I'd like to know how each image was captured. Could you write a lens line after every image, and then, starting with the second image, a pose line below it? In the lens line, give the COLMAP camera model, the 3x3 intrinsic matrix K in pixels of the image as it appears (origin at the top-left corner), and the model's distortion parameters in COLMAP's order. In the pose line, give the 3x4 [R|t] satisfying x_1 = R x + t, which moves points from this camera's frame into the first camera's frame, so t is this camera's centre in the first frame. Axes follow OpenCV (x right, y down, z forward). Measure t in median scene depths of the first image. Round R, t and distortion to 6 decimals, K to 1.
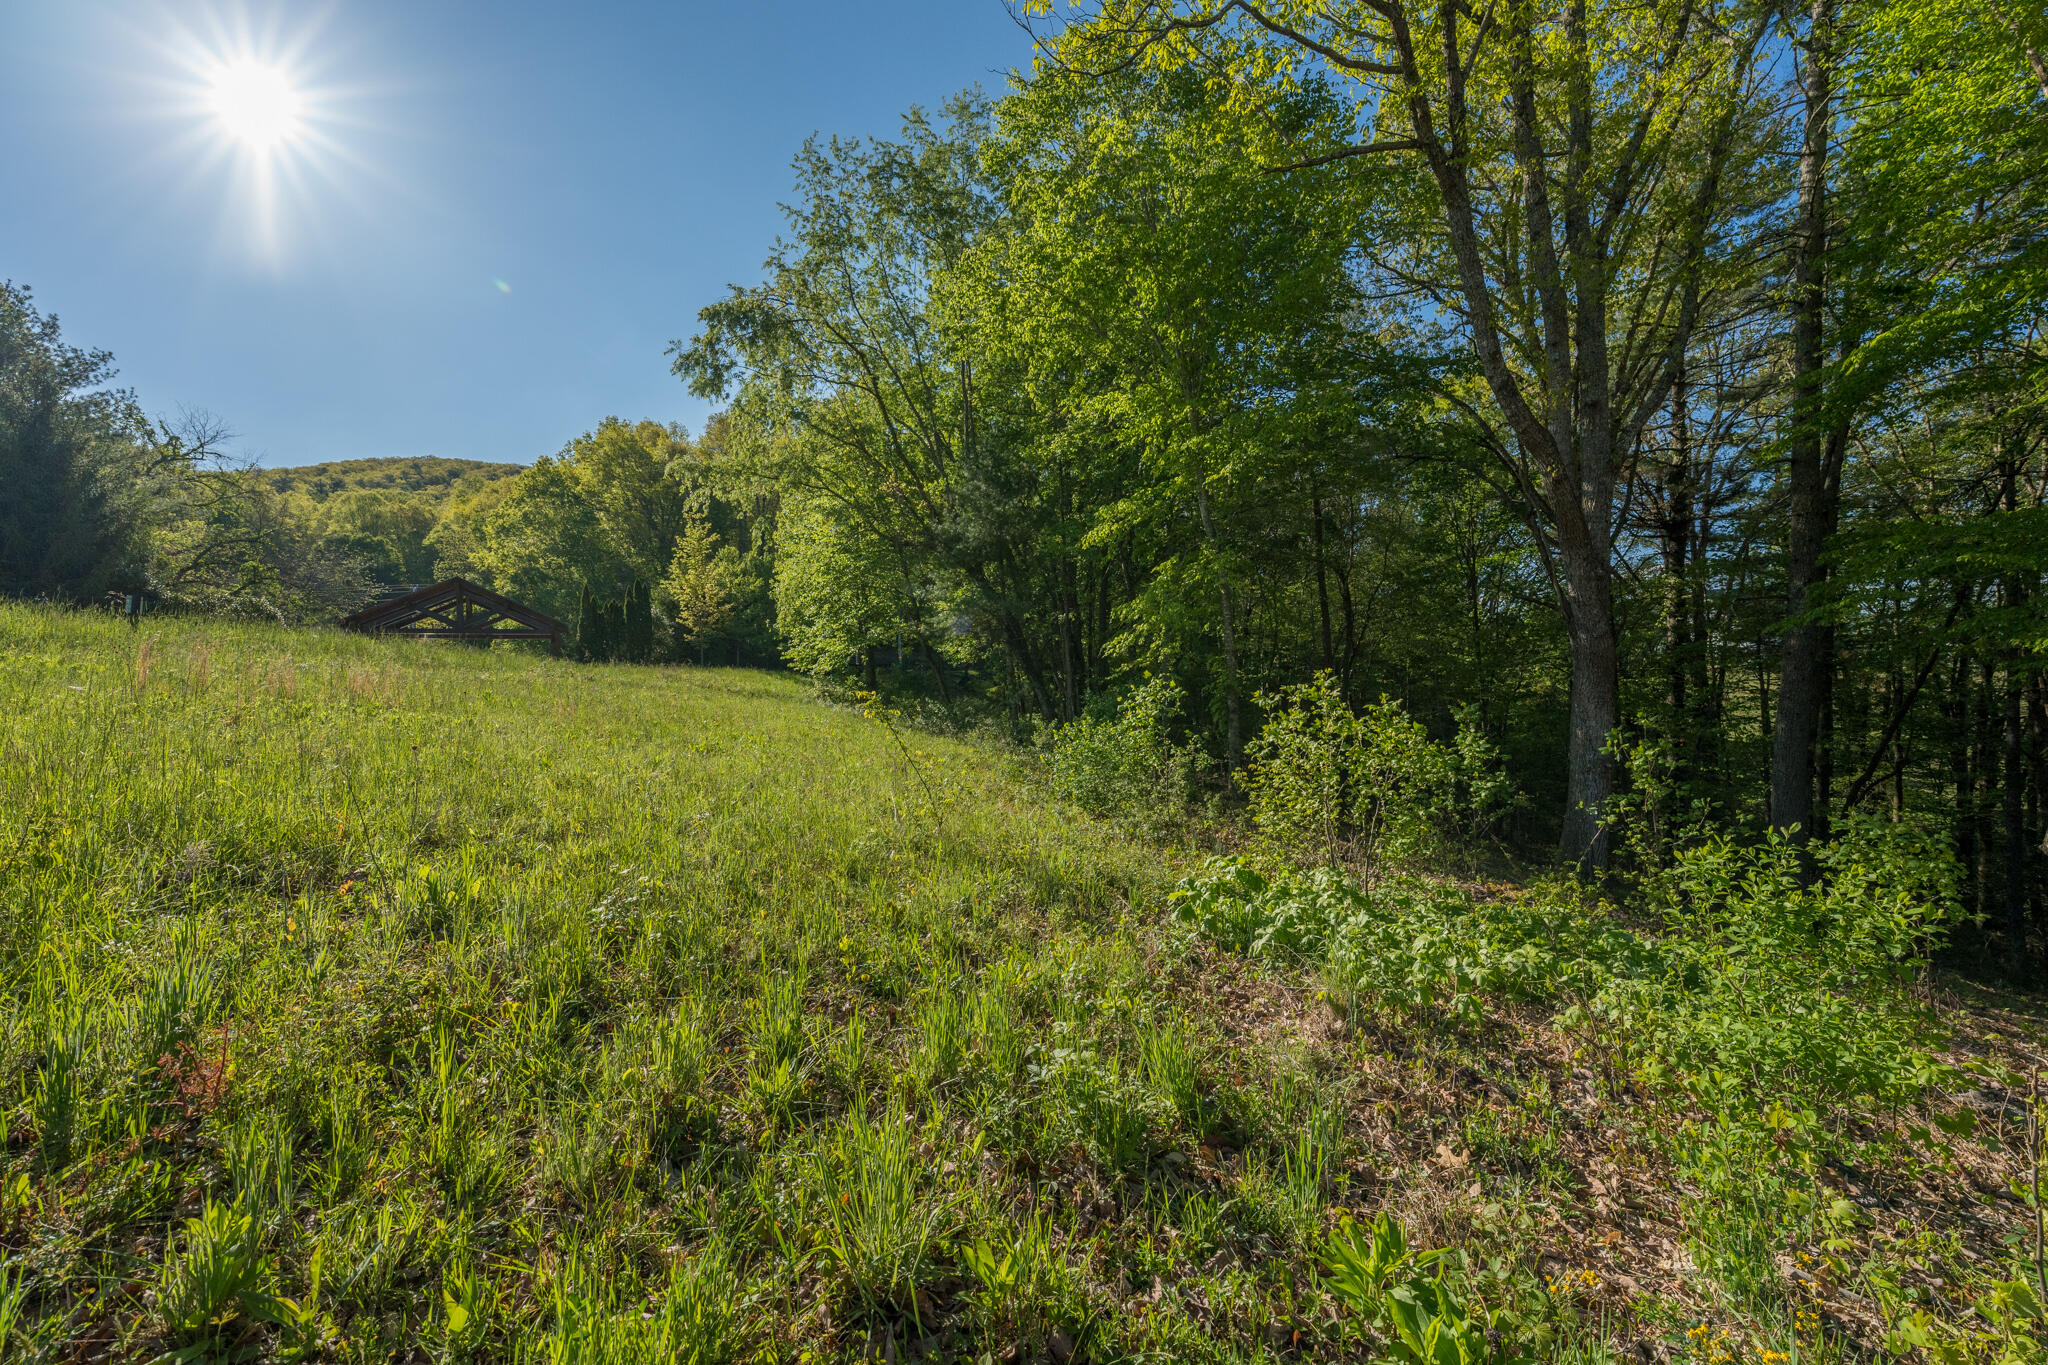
lens RADIAL K [[764.3, 0, 1024.0], [0, 764.3, 682.5], [0, 0, 1]] dist [0.000411, 0.000002]
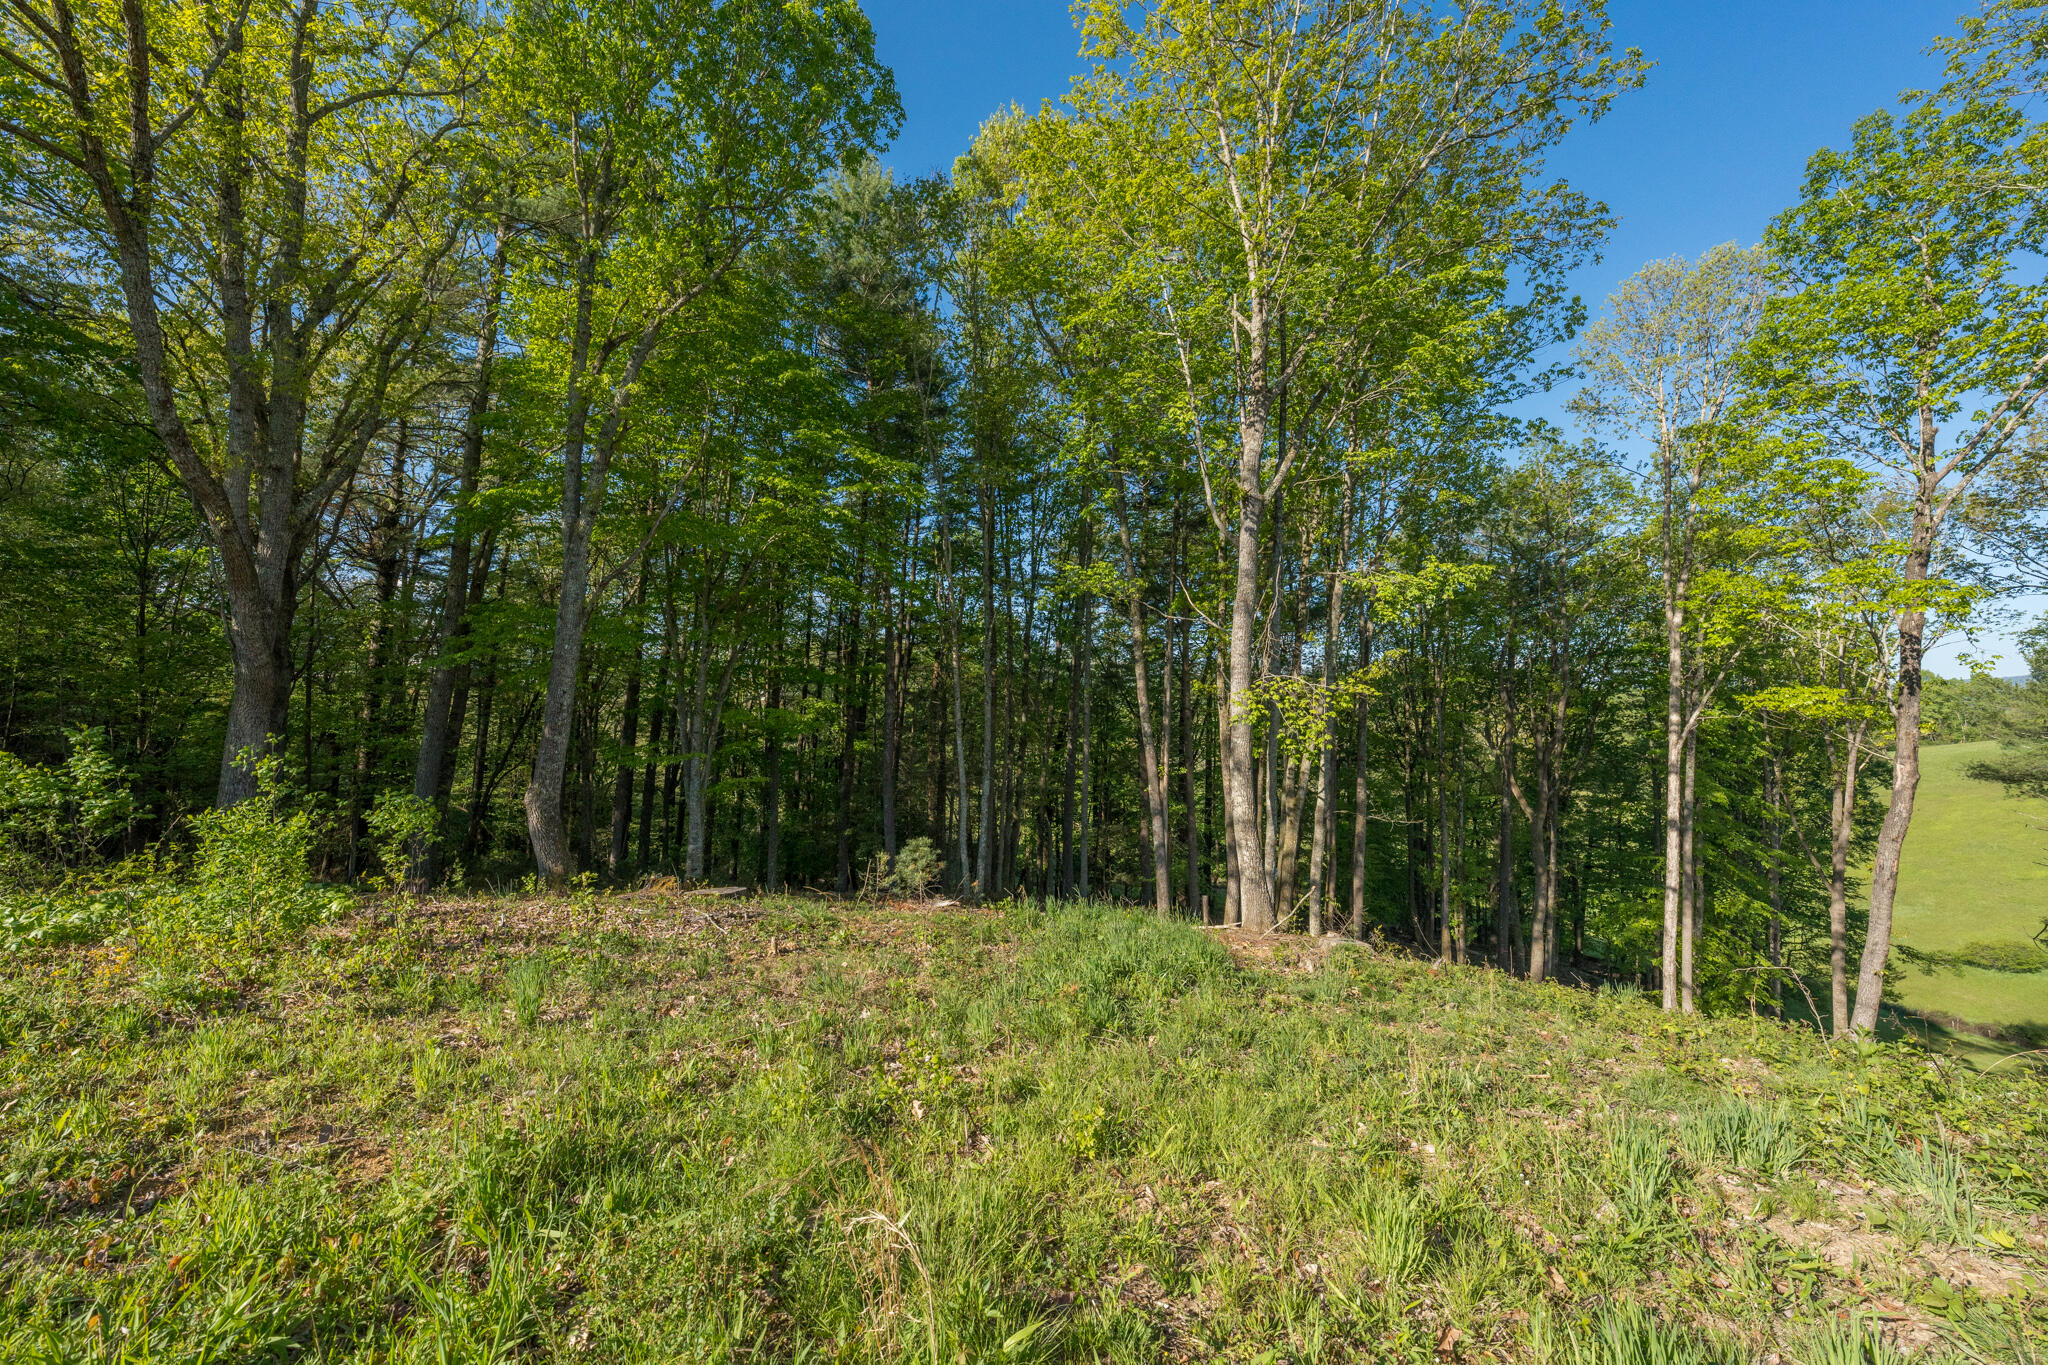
lens RADIAL K [[718.9, 0, 1020.5], [0, 718.9, 663.9], [0, 0, 1]] dist [-0.001255, -0.000115]
pose [[0.155154, 0.074338, 0.985089, -0.112313], [-0.033867, 0.996979, -0.069901, -0.018687], [-0.987310, -0.022517, 0.157203, -0.237583]]
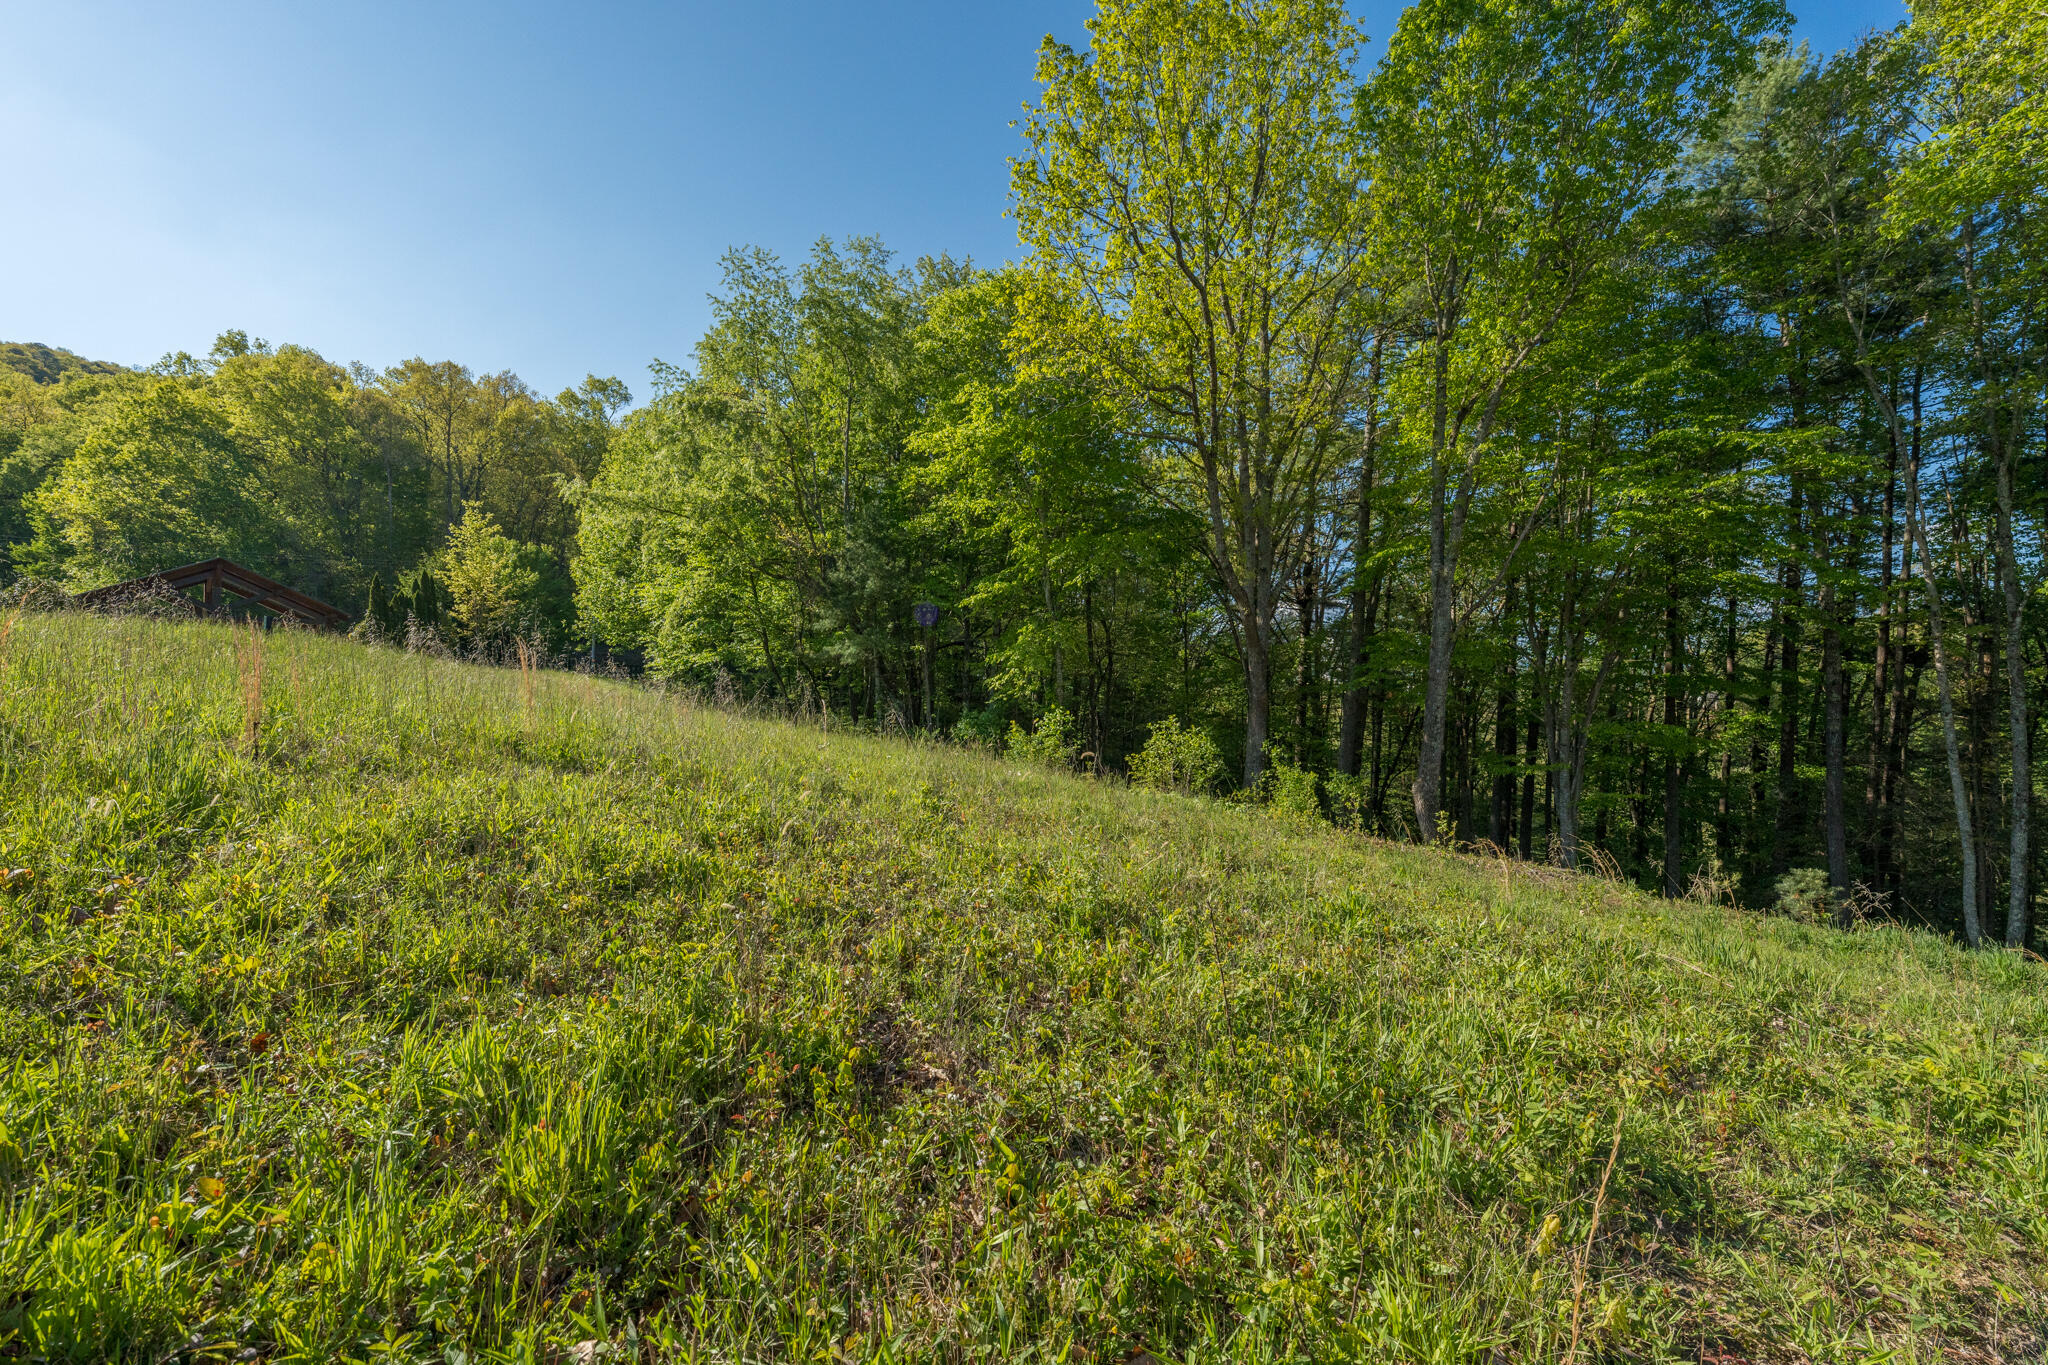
lens RADIAL K [[798.1, 0, 1031.2], [0, 798.1, 690.3], [0, 0, 1]] dist [-0.002340, 0.000007]
pose [[0.932371, 0.034473, 0.359856, -0.371432], [-0.036265, 0.999341, -0.001773, -0.029005], [-0.359680, -0.011397, 0.933006, -0.483853]]
